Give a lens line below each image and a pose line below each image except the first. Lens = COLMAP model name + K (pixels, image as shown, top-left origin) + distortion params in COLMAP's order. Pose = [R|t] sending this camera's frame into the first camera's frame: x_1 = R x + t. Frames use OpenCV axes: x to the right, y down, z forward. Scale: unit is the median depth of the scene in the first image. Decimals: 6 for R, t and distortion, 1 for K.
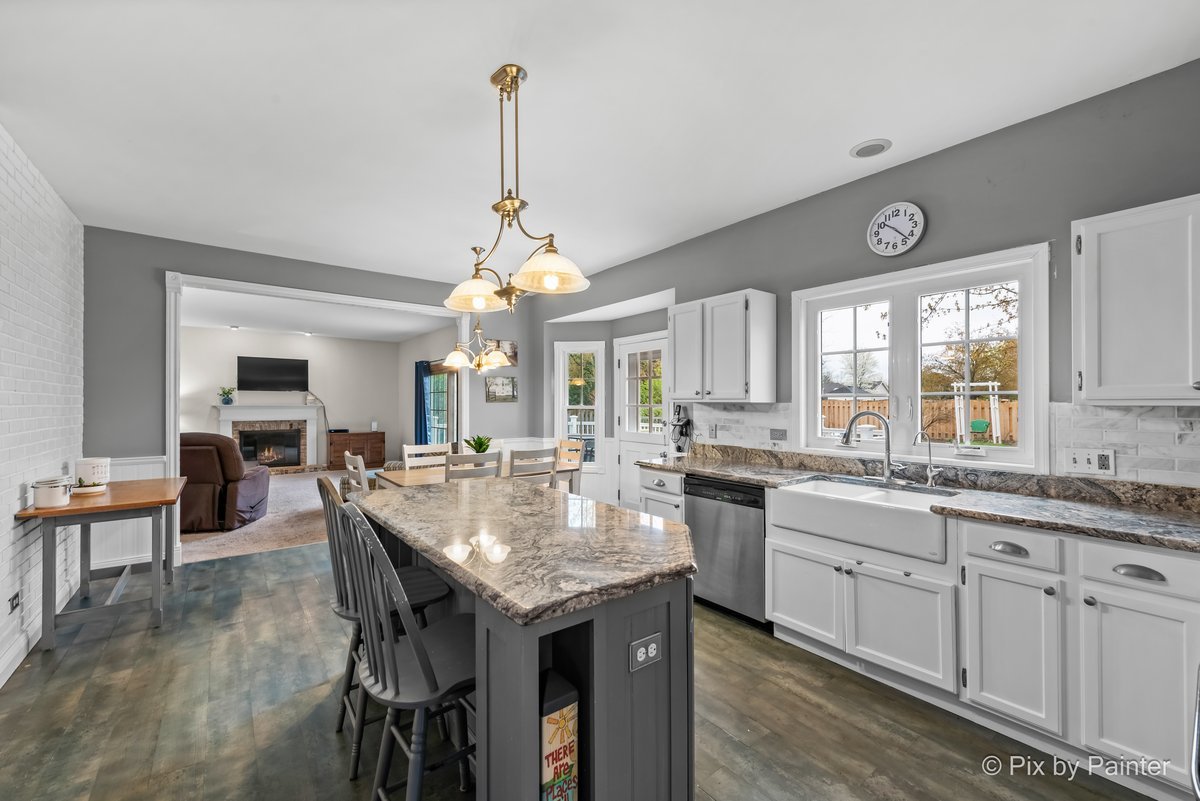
lens RADIAL K [[485.0, 0, 603.9], [0, 485.0, 403.1], [0, 0, 1]] dist [0.009950, 0.000079]
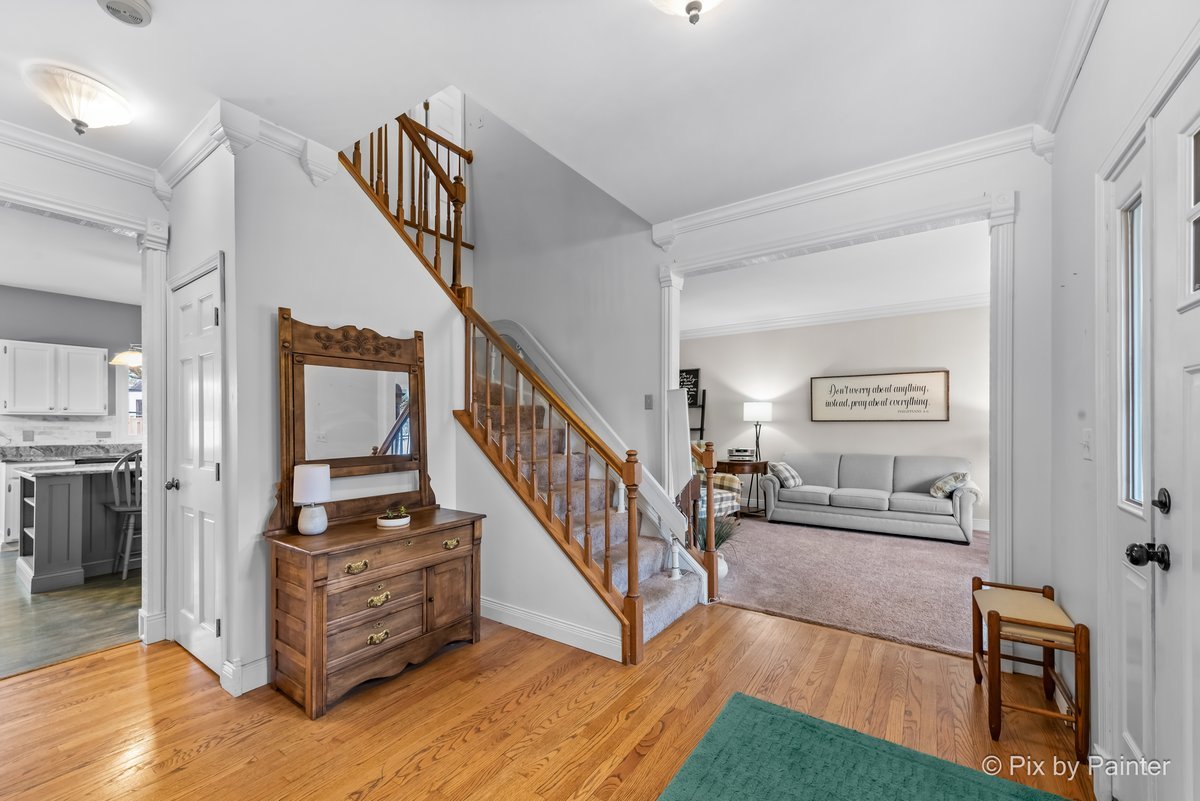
lens RADIAL K [[485.2, 0, 595.0], [0, 485.2, 418.2], [0, 0, 1]] dist [0.009305, -0.000318]
pose [[-0.294220, 0.007432, 0.955709, -1.469758], [0.001430, 0.999972, -0.007336, 0.018505], [-0.955737, -0.000792, -0.294222, -0.110504]]
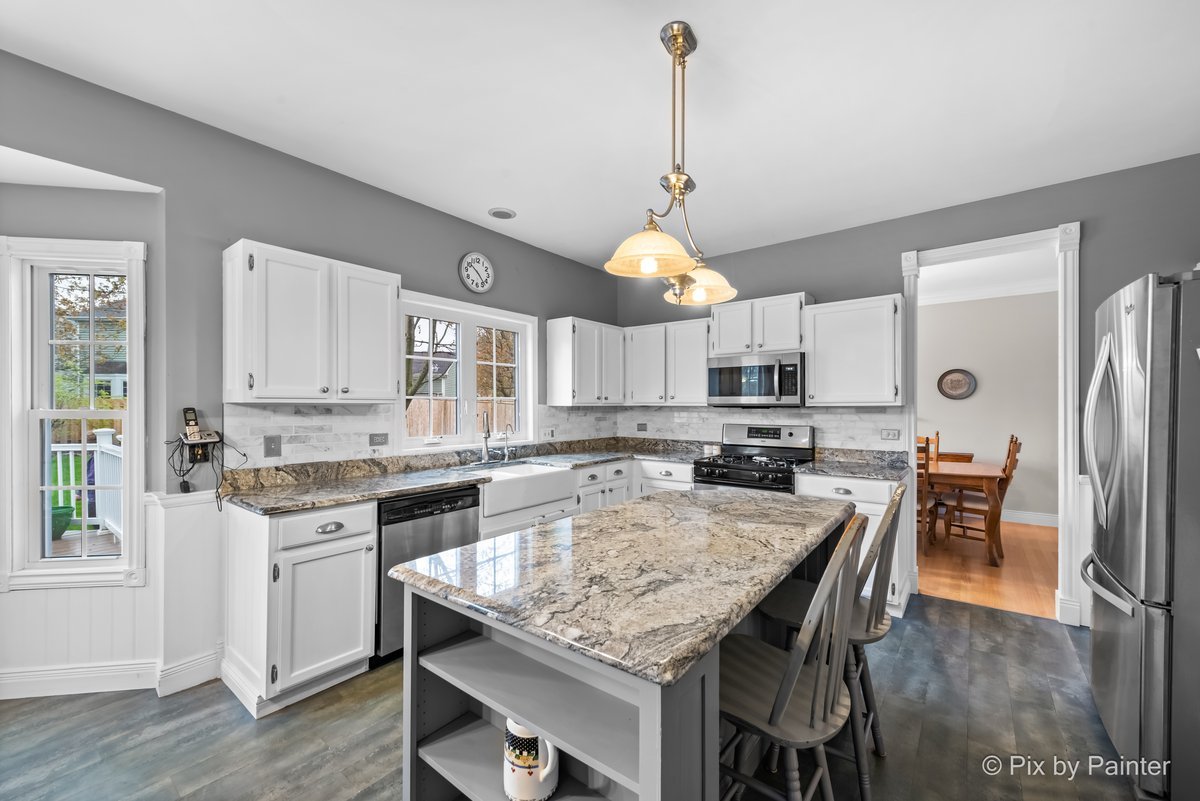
lens RADIAL K [[479.3, 0, 604.6], [0, 479.3, 404.0], [0, 0, 1]] dist [0.008738, -0.000417]
pose [[-0.251127, 0.002068, 0.967952, -0.505727], [0.000614, 0.999998, -0.001977, 0.000689], [-0.967954, 0.000098, -0.251128, 0.677677]]
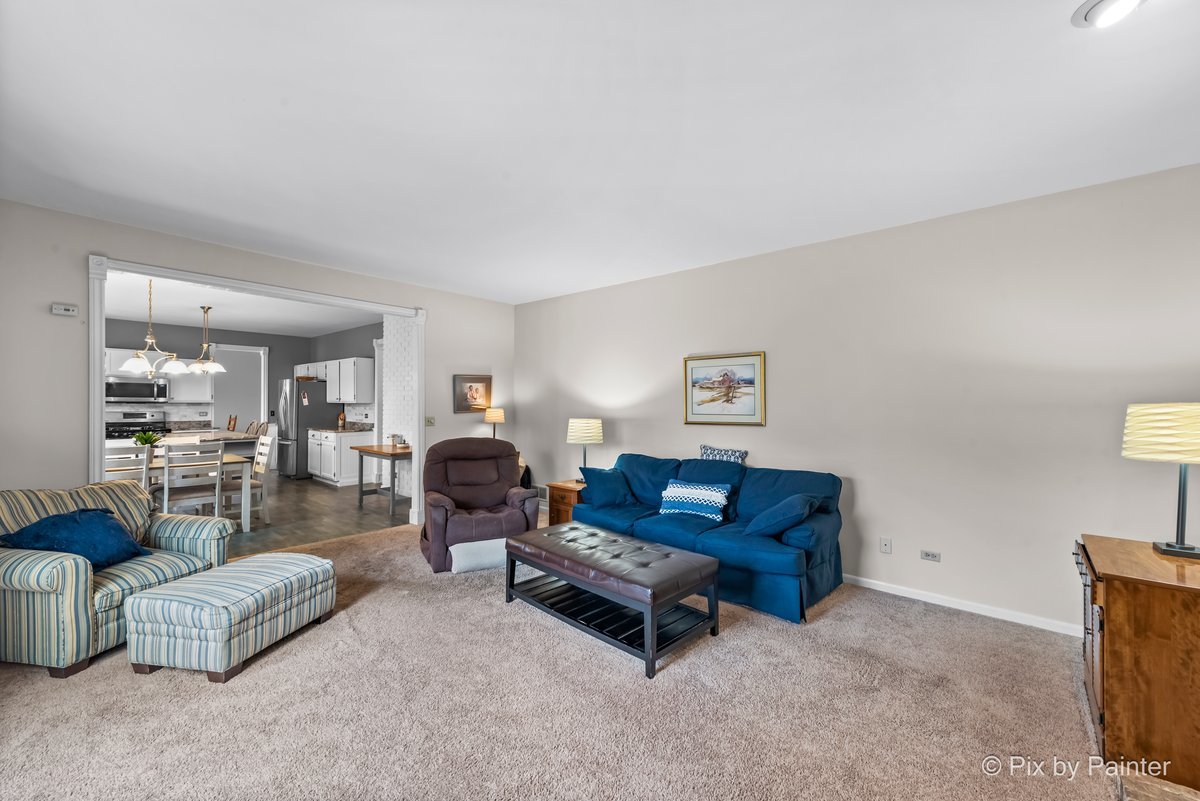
lens RADIAL K [[479.3, 0, 604.6], [0, 479.3, 404.0], [0, 0, 1]] dist [0.008738, -0.000417]
pose [[-0.979788, -0.009992, -0.199788, -1.125004], [-0.010062, 0.999949, -0.000666, -0.007162], [0.199785, 0.001357, -0.979839, 2.432829]]
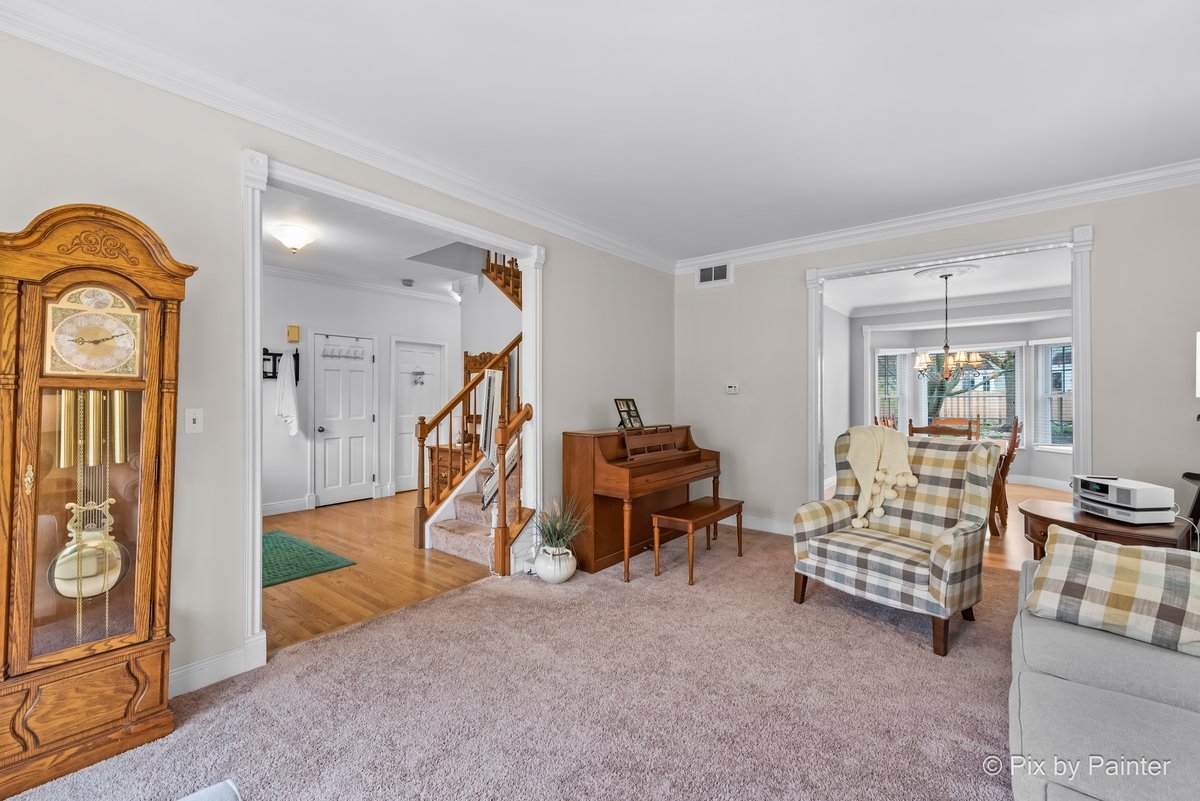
lens RADIAL K [[504.3, 0, 585.7], [0, 504.3, 394.8], [0, 0, 1]] dist [0.000524, -0.000235]
pose [[0.976876, -0.000270, 0.213806, -0.773573], [0.001136, 0.999992, -0.003928, 0.014388], [-0.213803, 0.004080, 0.976868, -1.434321]]
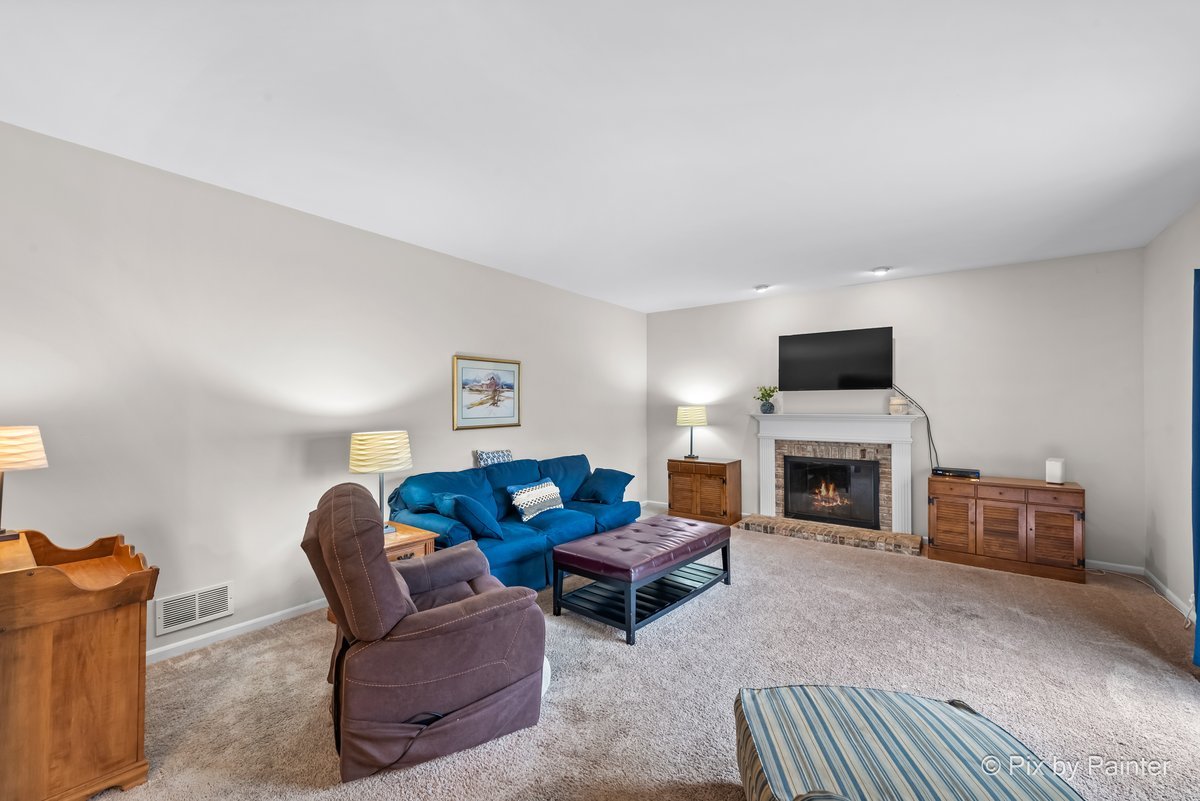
lens RADIAL K [[478.1, 0, 602.3], [0, 478.1, 409.2], [0, 0, 1]] dist [0.008363, -0.000078]
pose [[0.259687, 0.001297, -0.965692, -0.478508], [0.000284, 0.999999, 0.001419, -0.007424], [0.965693, -0.000642, 0.259686, 1.372522]]
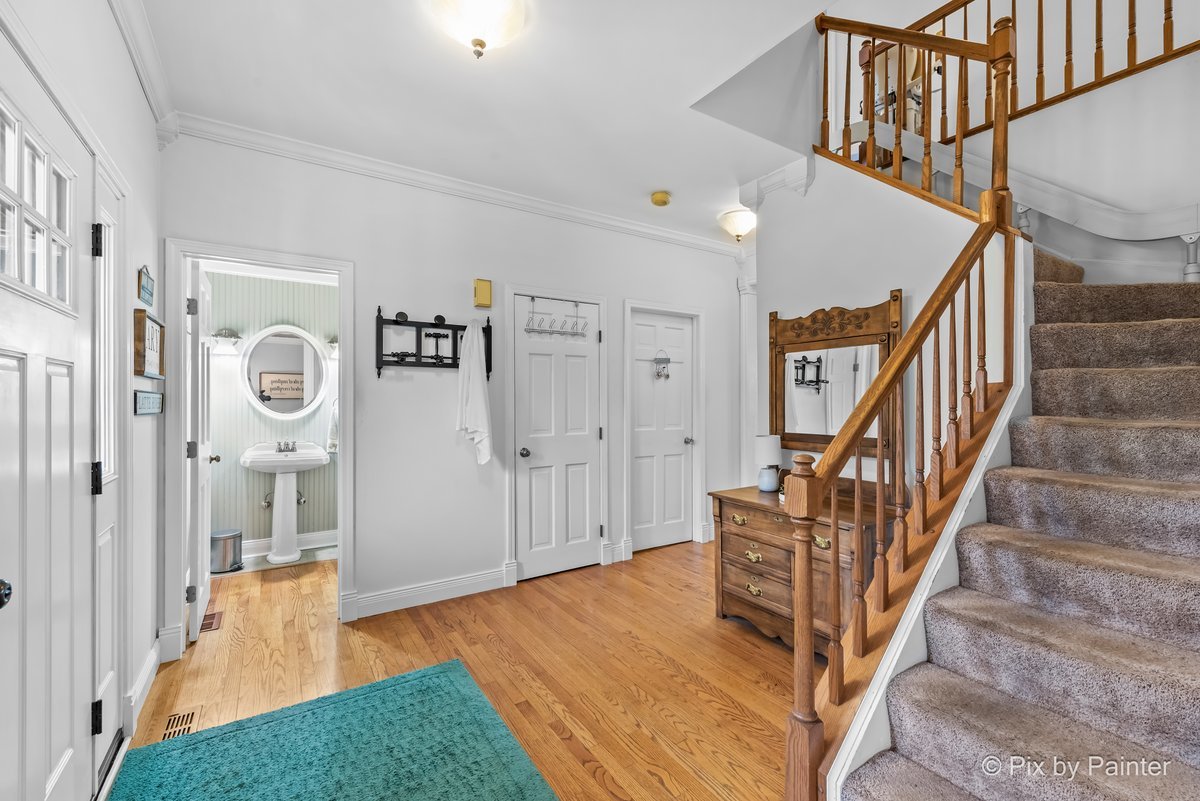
lens RADIAL K [[494.4, 0, 606.7], [0, 494.4, 399.3], [0, 0, 1]] dist [0.002733, 0.000031]
pose [[0.997322, -0.003017, -0.073080, -1.000609], [0.003172, 0.999993, 0.002009, 0.013455], [0.073073, -0.002235, 0.997324, -0.704536]]
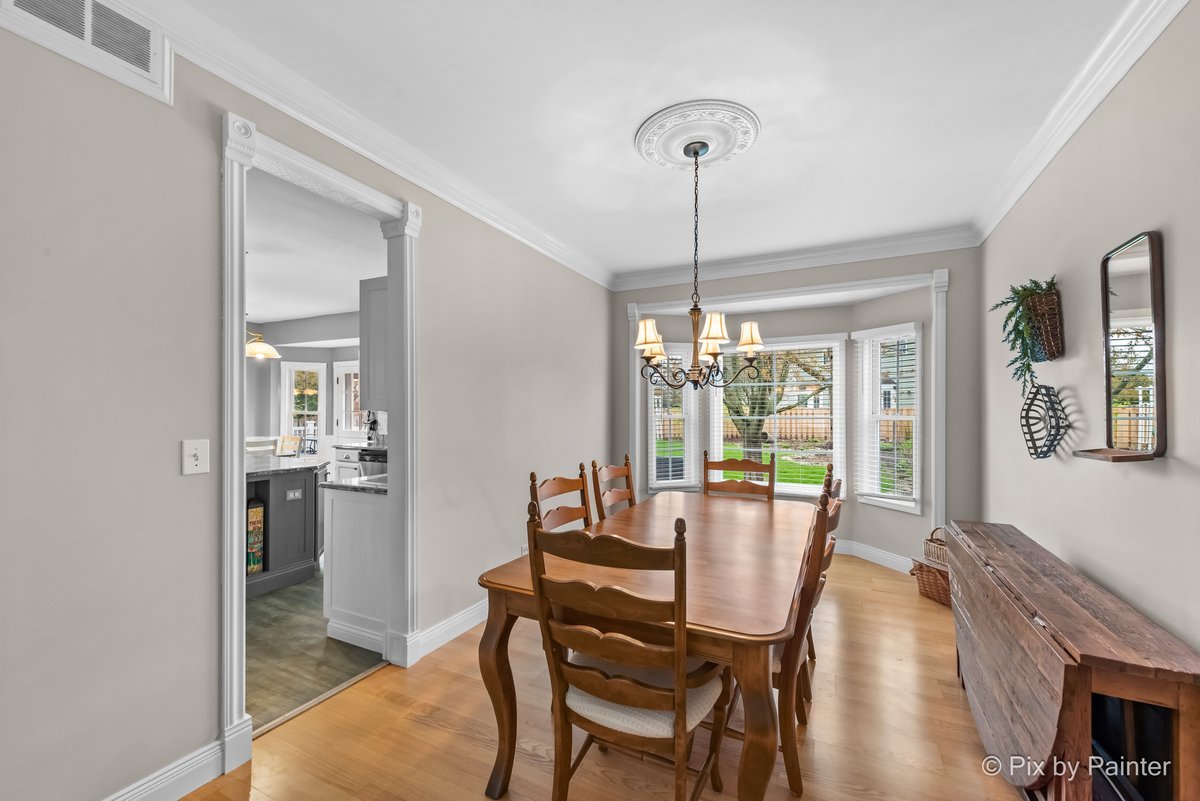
lens RADIAL K [[478.1, 0, 602.3], [0, 478.1, 409.2], [0, 0, 1]] dist [0.008363, -0.000078]
pose [[0.897824, 0.004614, 0.440330, 0.149818], [-0.003909, 0.999989, -0.002509, -0.000401], [-0.440337, 0.000531, 0.897833, -0.753266]]
